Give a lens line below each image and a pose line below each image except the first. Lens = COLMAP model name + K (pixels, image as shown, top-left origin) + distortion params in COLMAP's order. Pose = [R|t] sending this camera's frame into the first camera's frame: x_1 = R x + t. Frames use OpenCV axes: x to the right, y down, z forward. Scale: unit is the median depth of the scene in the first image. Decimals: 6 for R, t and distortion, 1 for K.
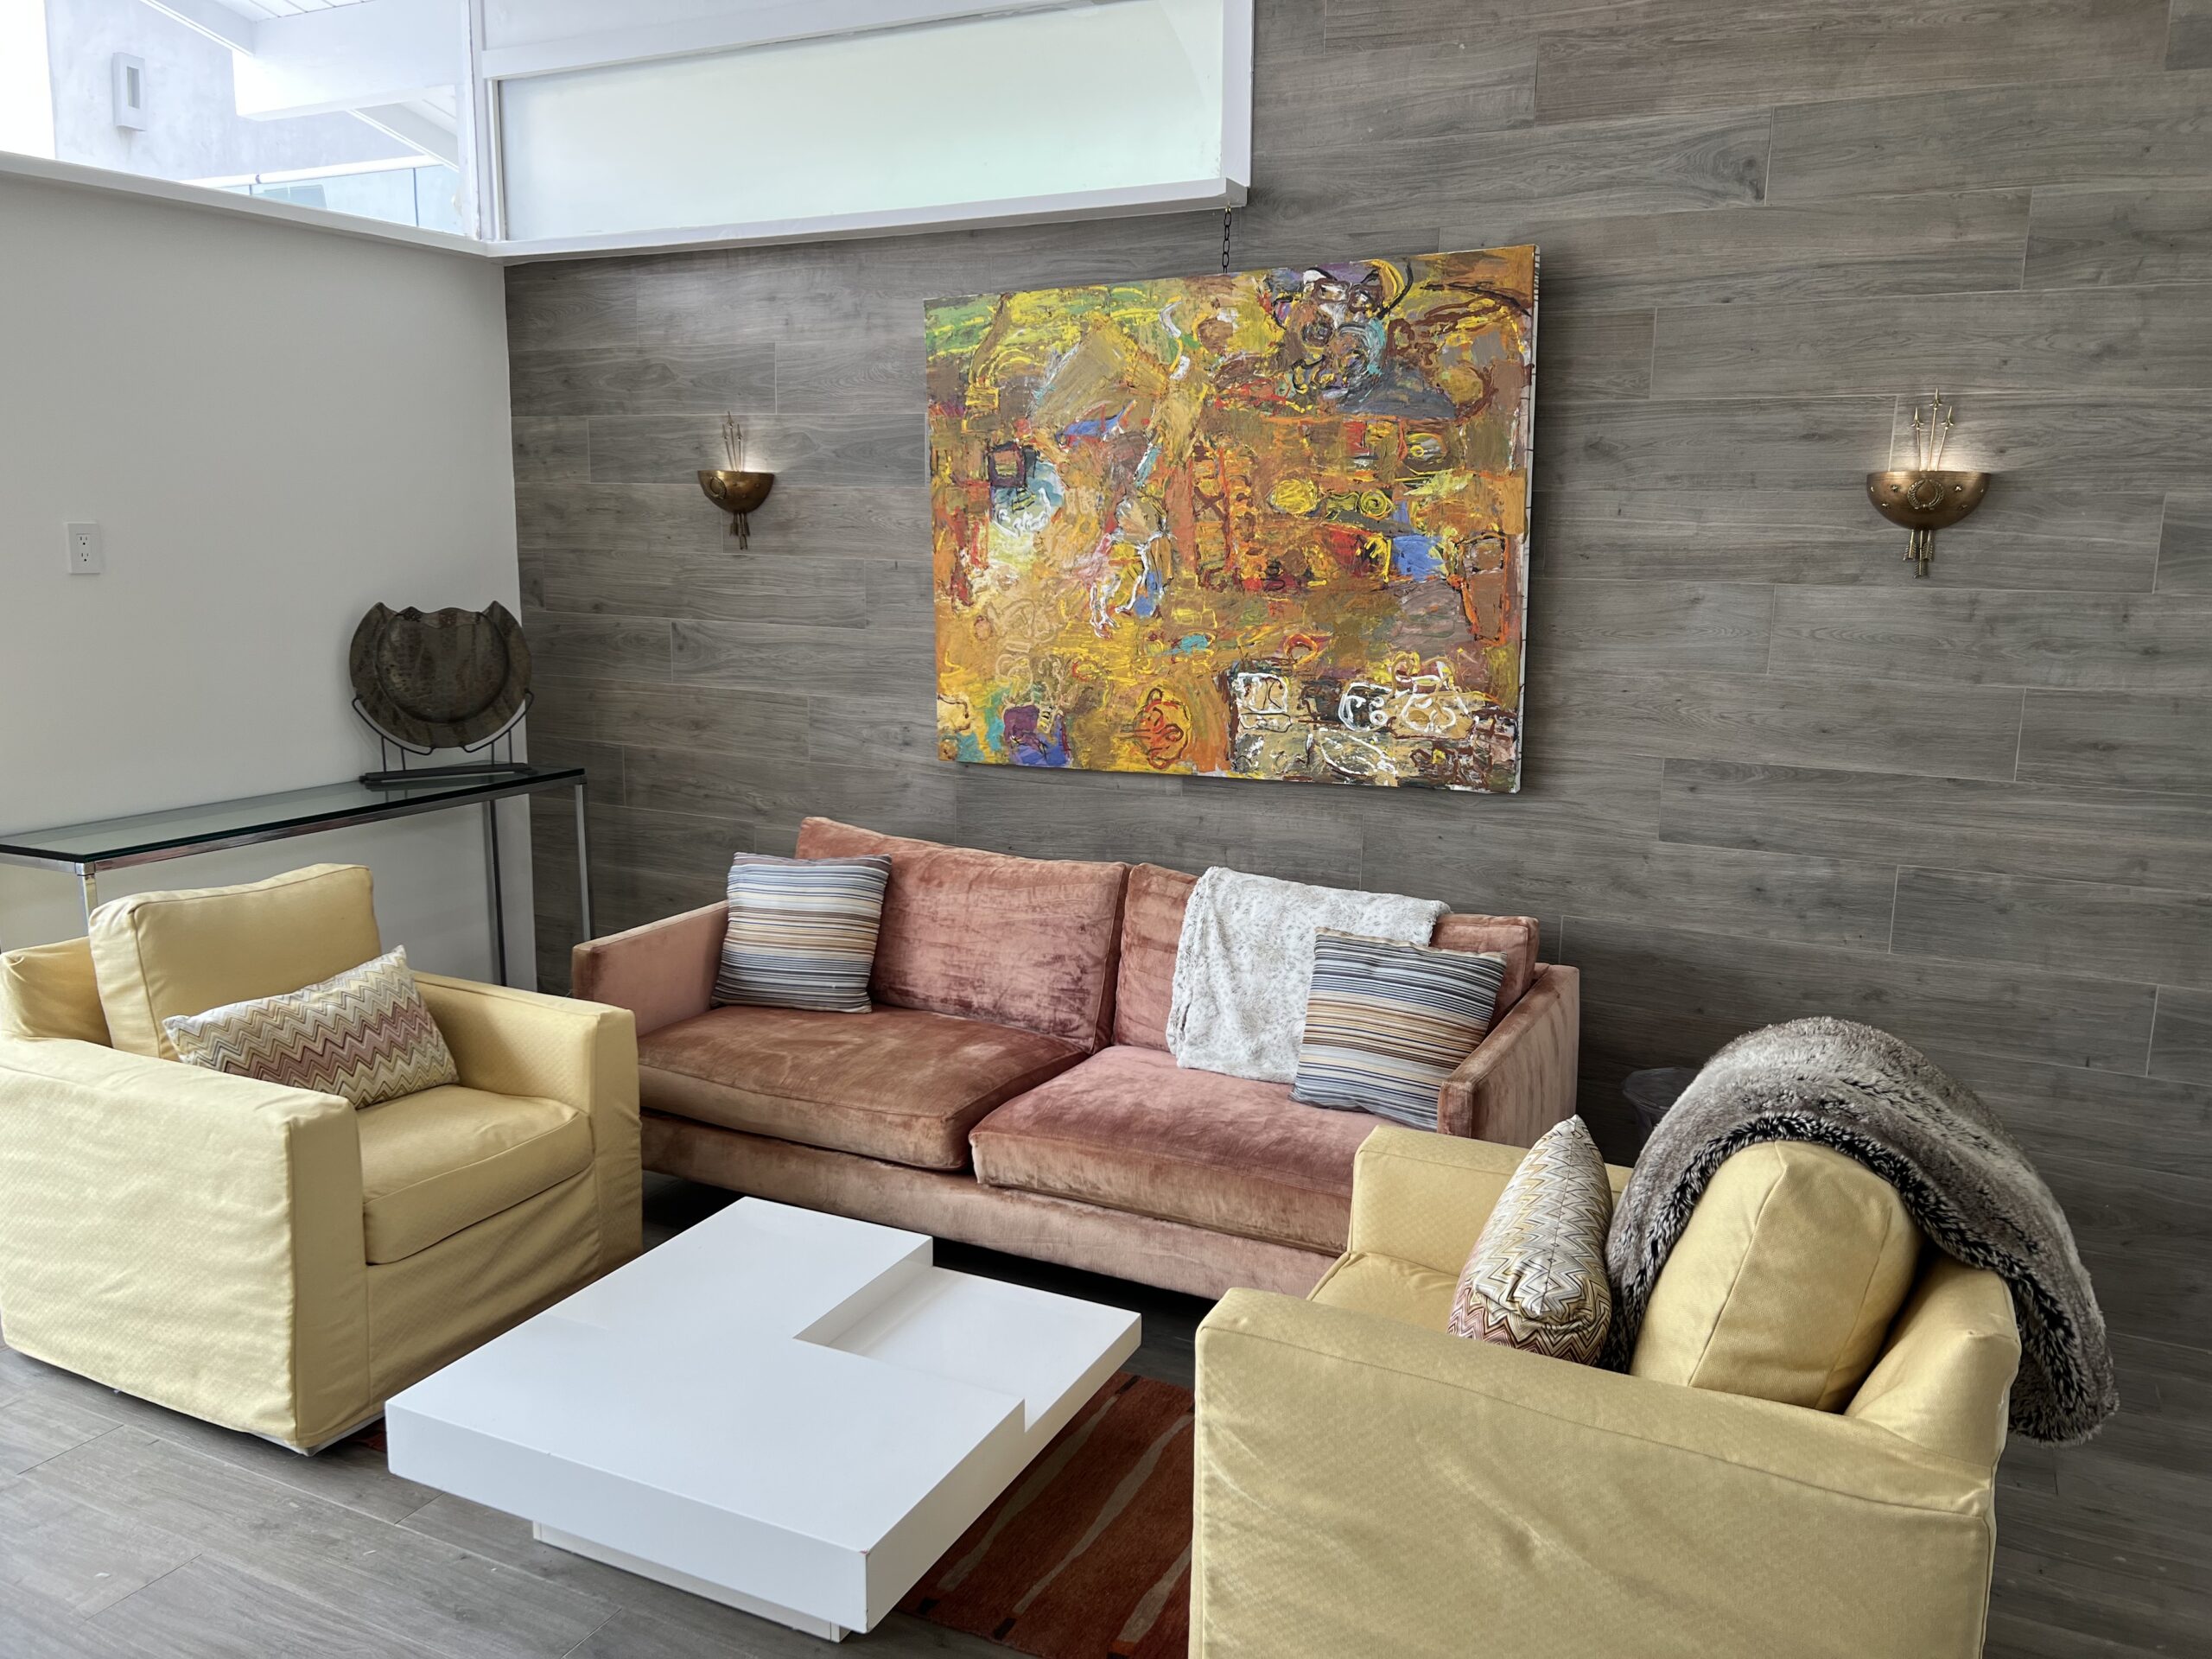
lens RADIAL K [[1656.3, 0, 1107.1], [0, 1656.3, 826.5], [0, 0, 1]] dist [0.066552, -0.076755]
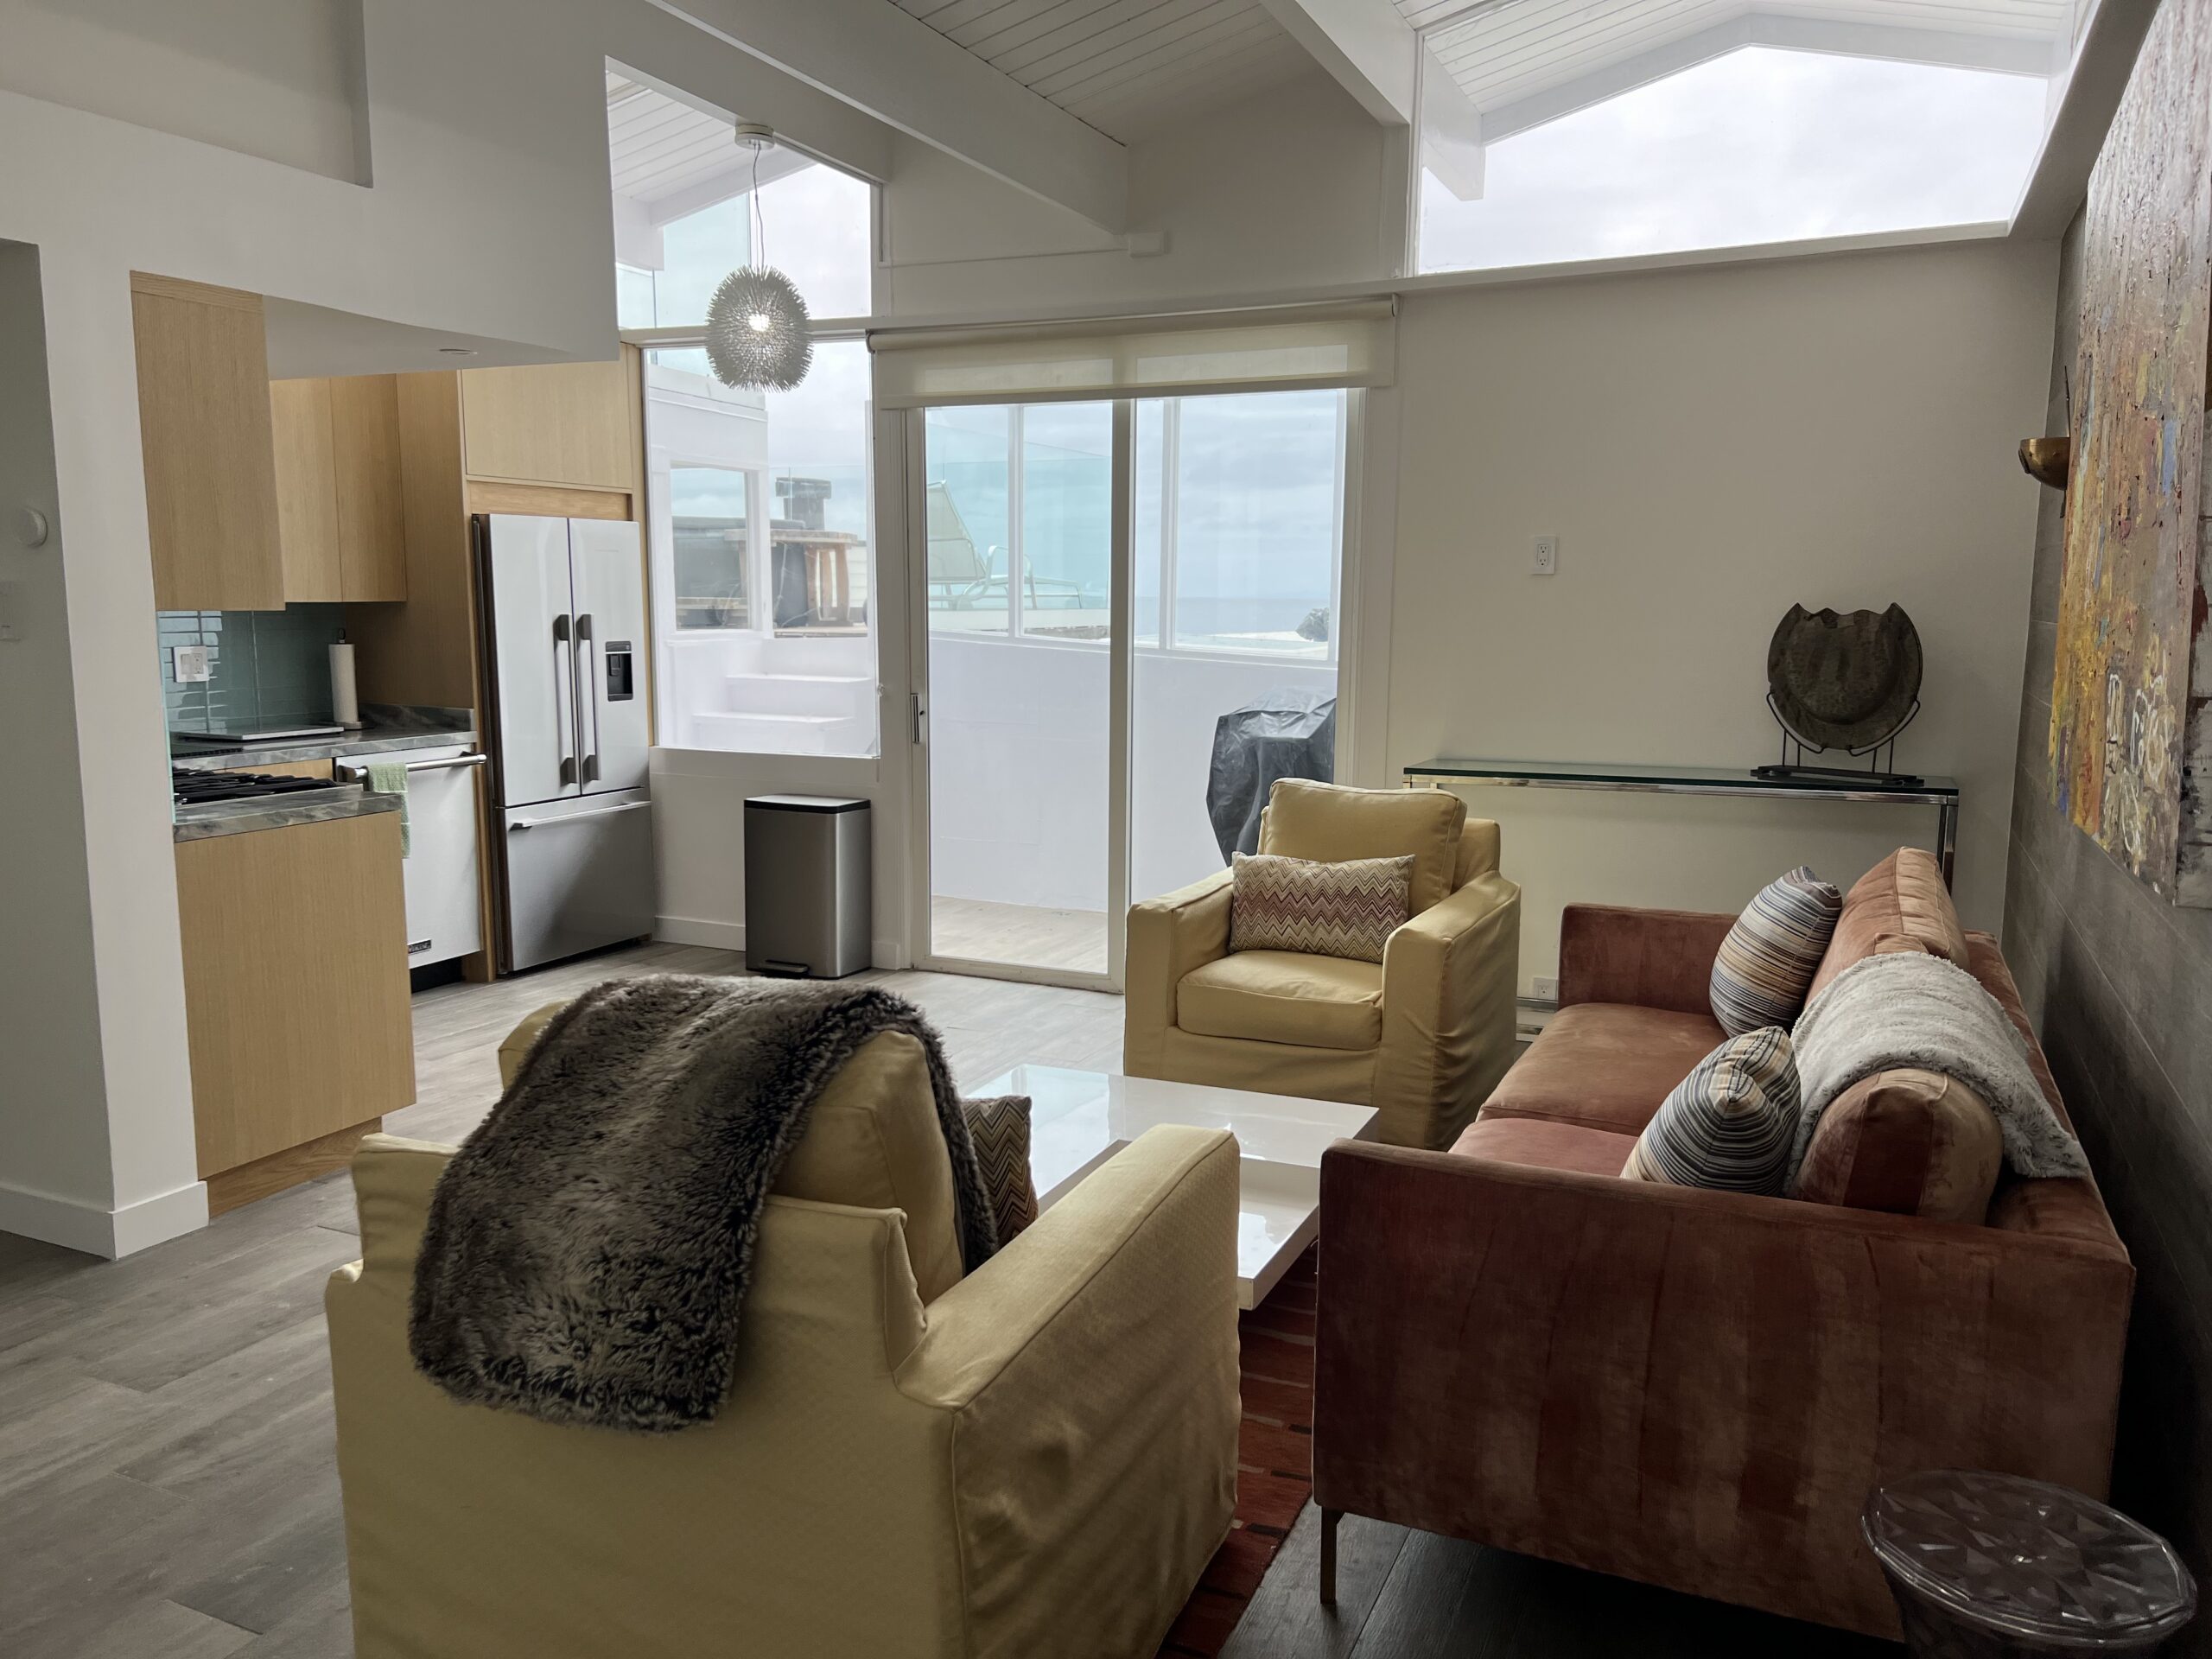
lens RADIAL K [[1656.3, 0, 1099.7], [0, 1656.3, 851.6], [0, 0, 1]] dist [0.066552, -0.076755]
pose [[0.032628, 0.133855, -0.990464, 0.614150], [-0.179343, 0.975691, 0.125951, -0.034926], [0.983245, 0.173523, 0.055841, 0.533809]]
